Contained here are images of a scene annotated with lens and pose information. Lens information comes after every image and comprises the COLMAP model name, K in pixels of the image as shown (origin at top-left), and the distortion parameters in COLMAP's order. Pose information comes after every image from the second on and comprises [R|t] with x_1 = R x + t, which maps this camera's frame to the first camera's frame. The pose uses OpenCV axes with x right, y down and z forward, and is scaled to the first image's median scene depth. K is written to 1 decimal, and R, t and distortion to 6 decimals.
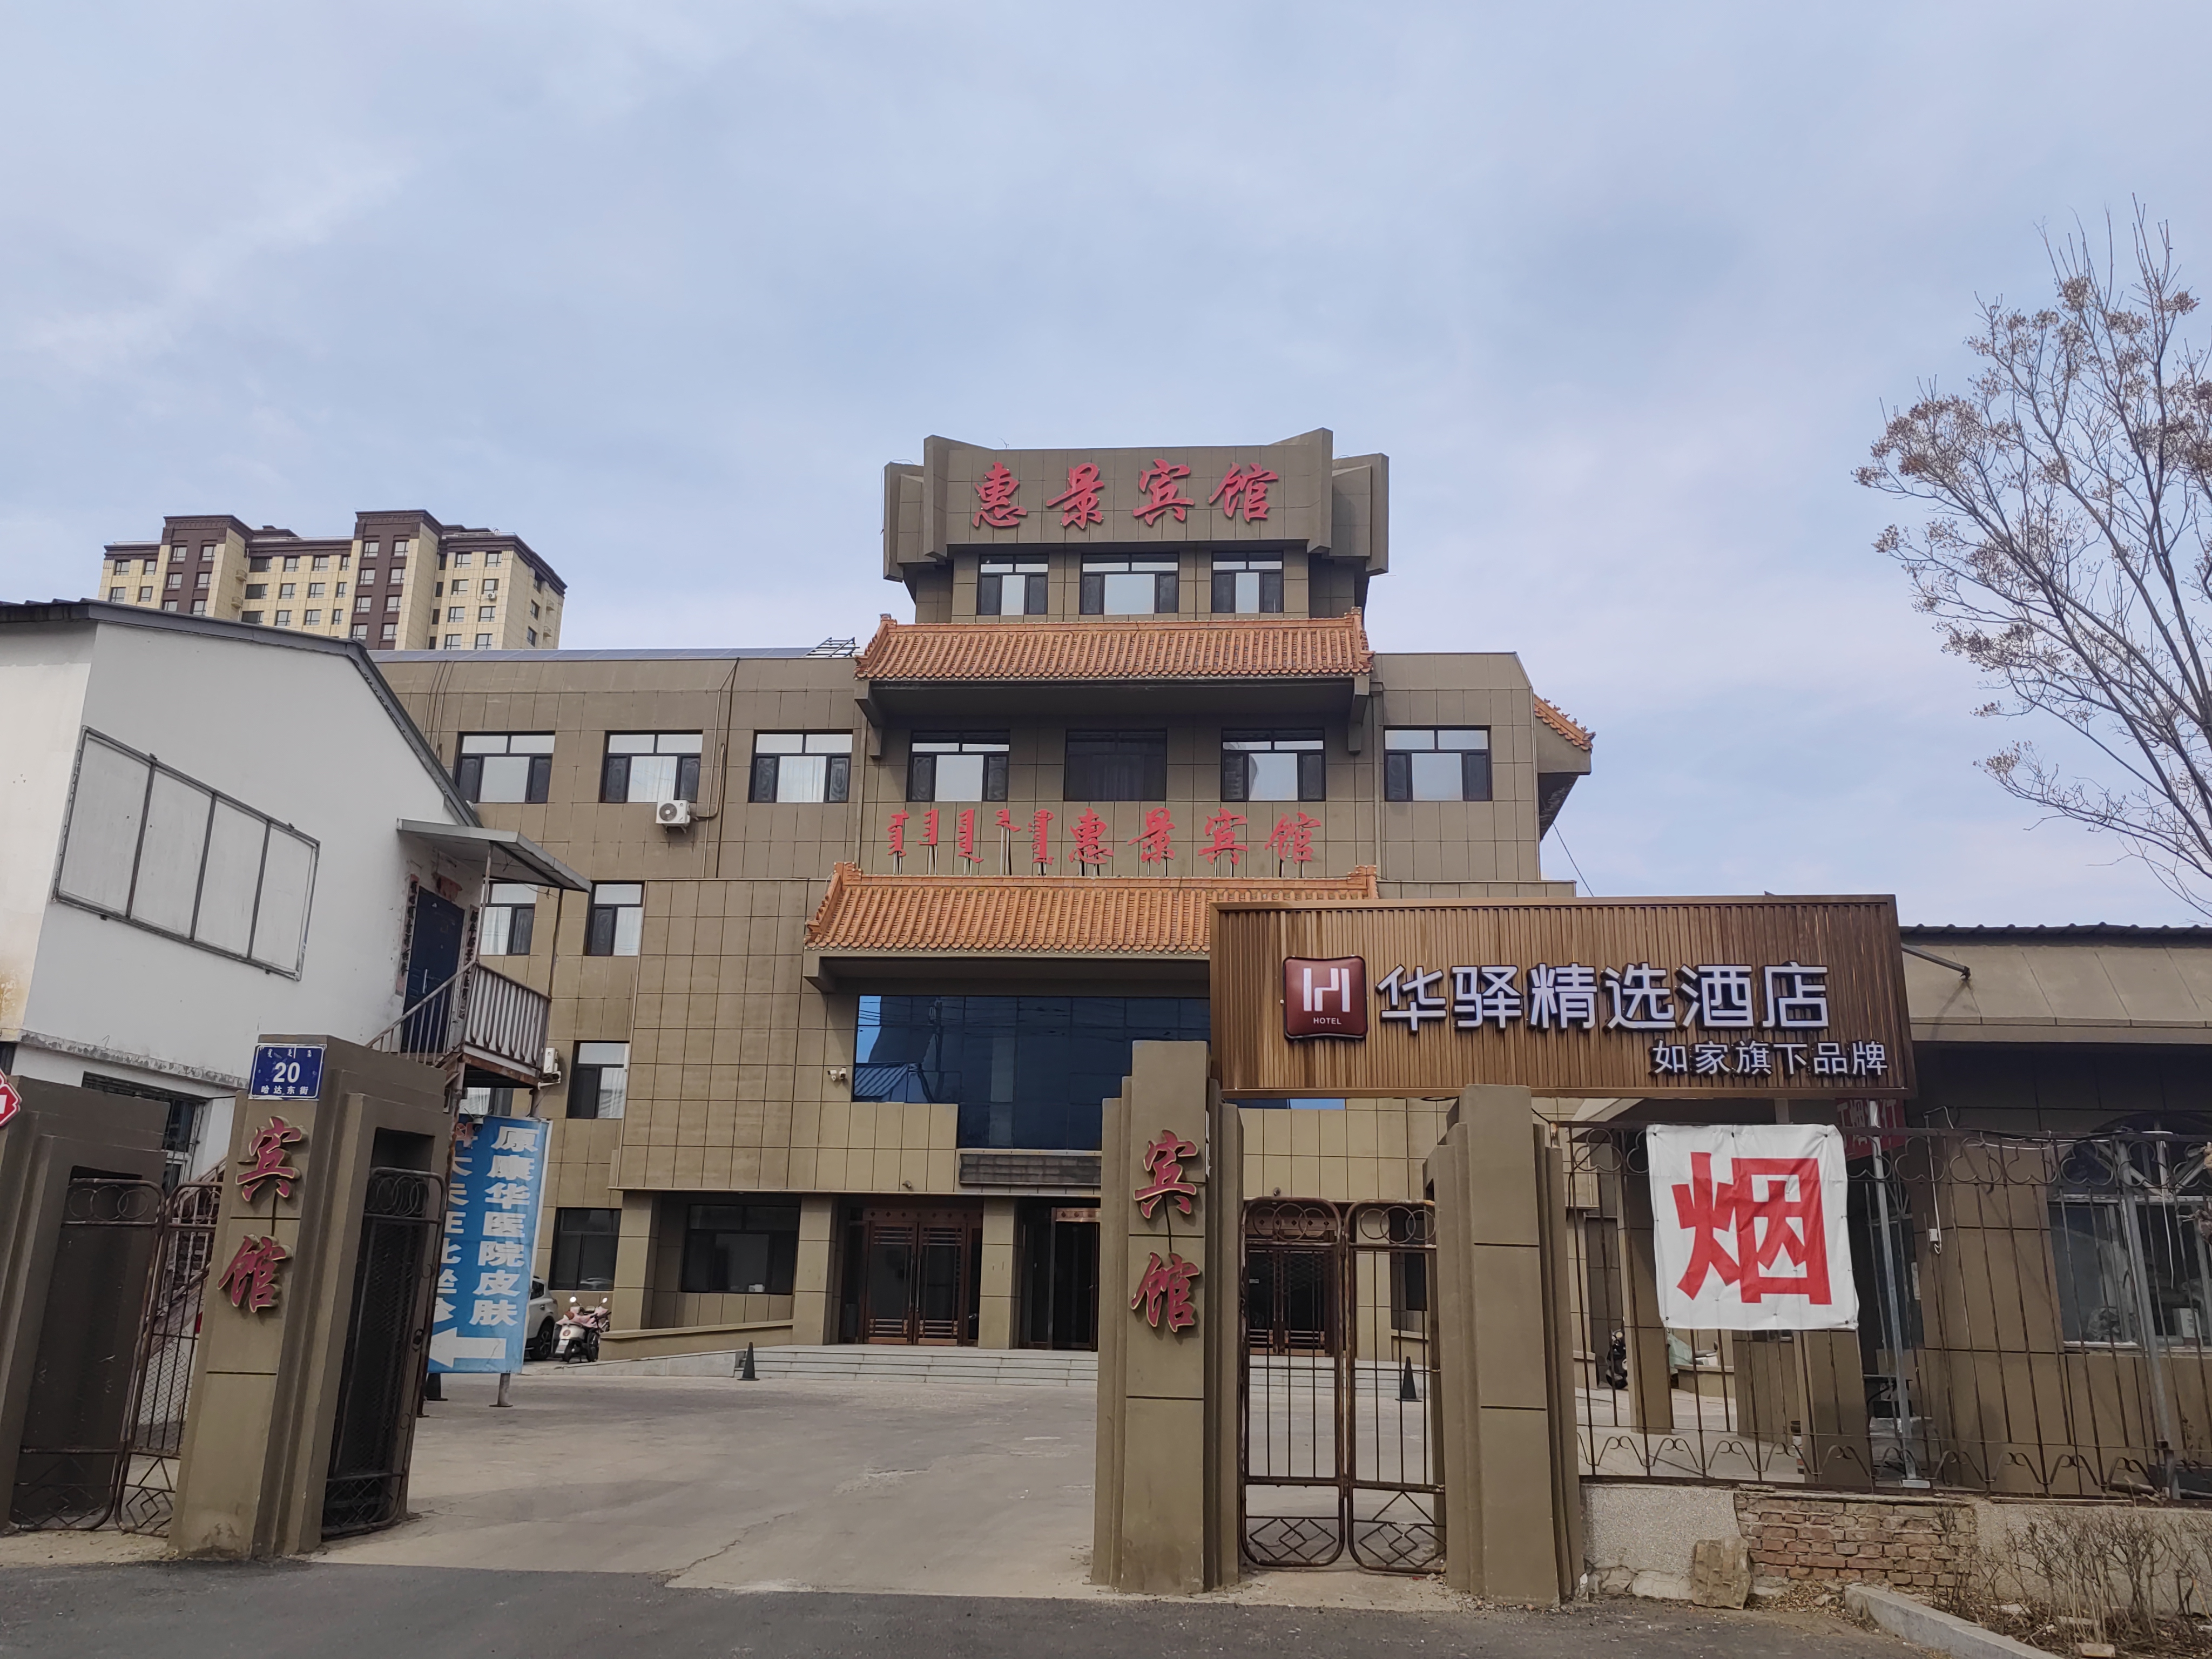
lens RADIAL K [[1773.2, 0, 1098.7], [0, 1773.2, 829.4], [0, 0, 1]] dist [0.041424, -0.036943]
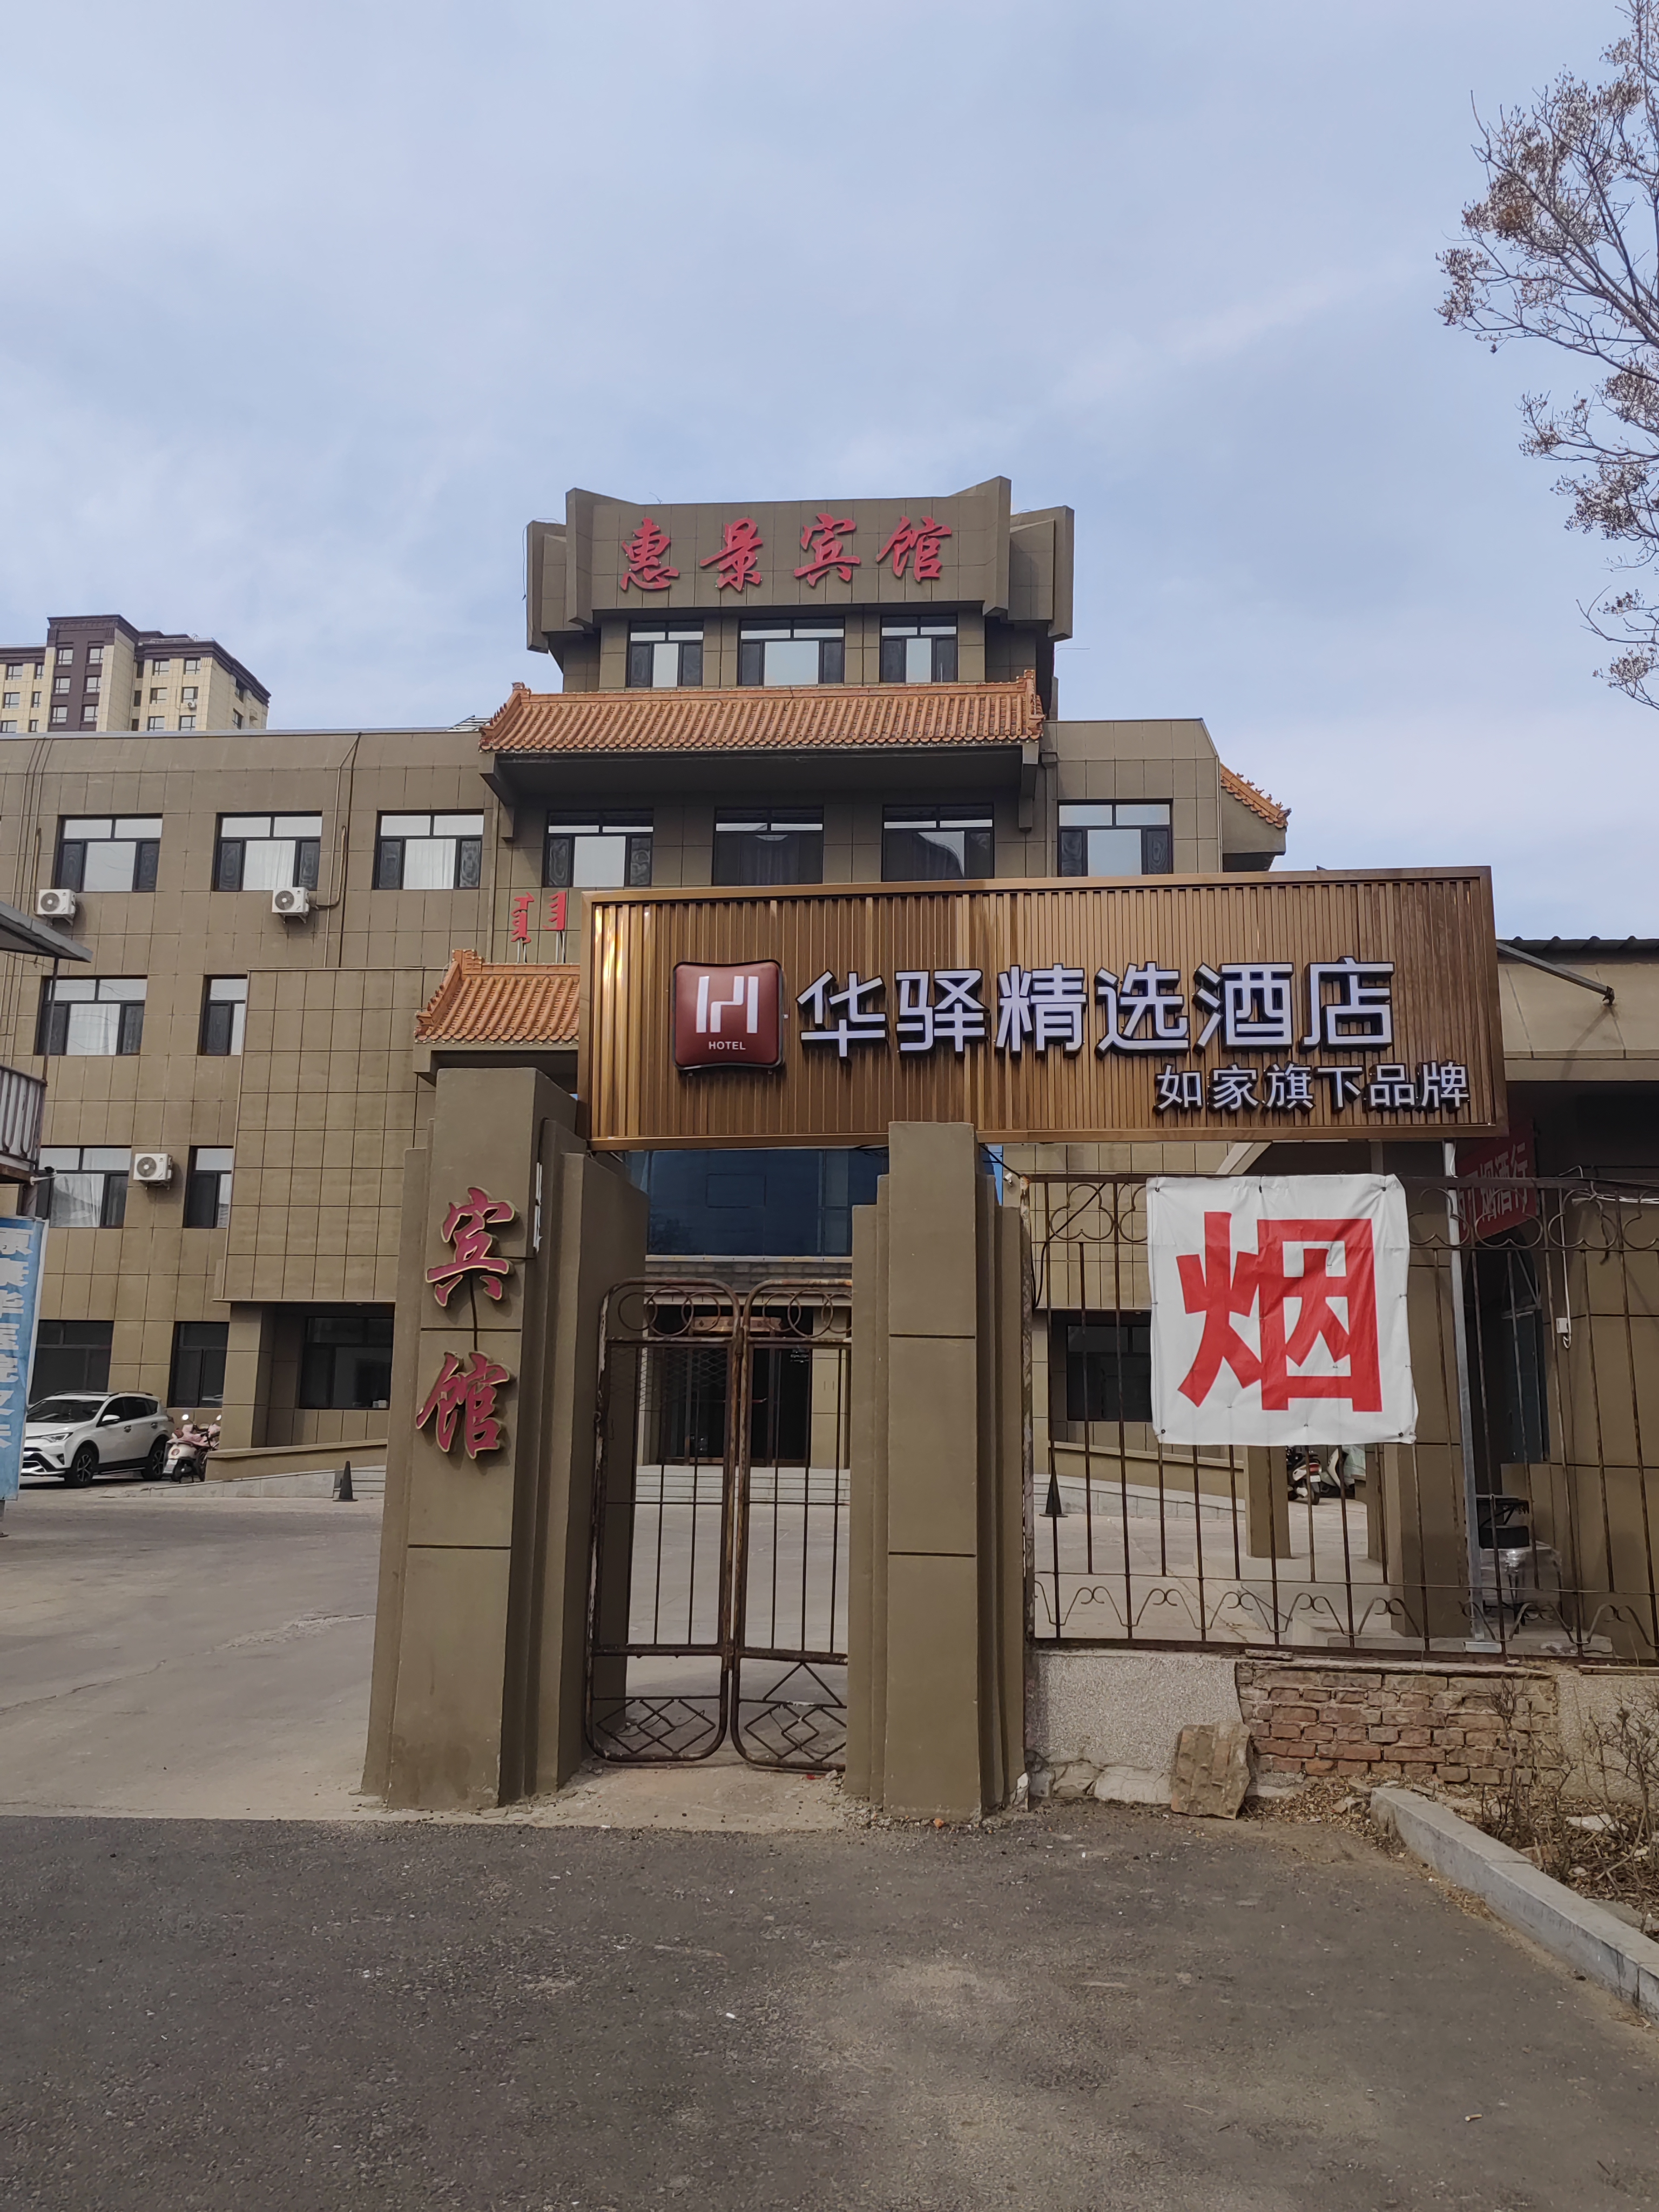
lens RADIAL K [[1773.2, 0, 839.5], [0, 1773.2, 1096.2], [0, 0, 1]] dist [0.041424, -0.036943]
pose [[0.999967, -0.008076, -0.000455, 0.142396], [0.008087, 0.996567, 0.082399, 0.055217], [-0.000212, -0.082400, 0.996599, 0.208145]]
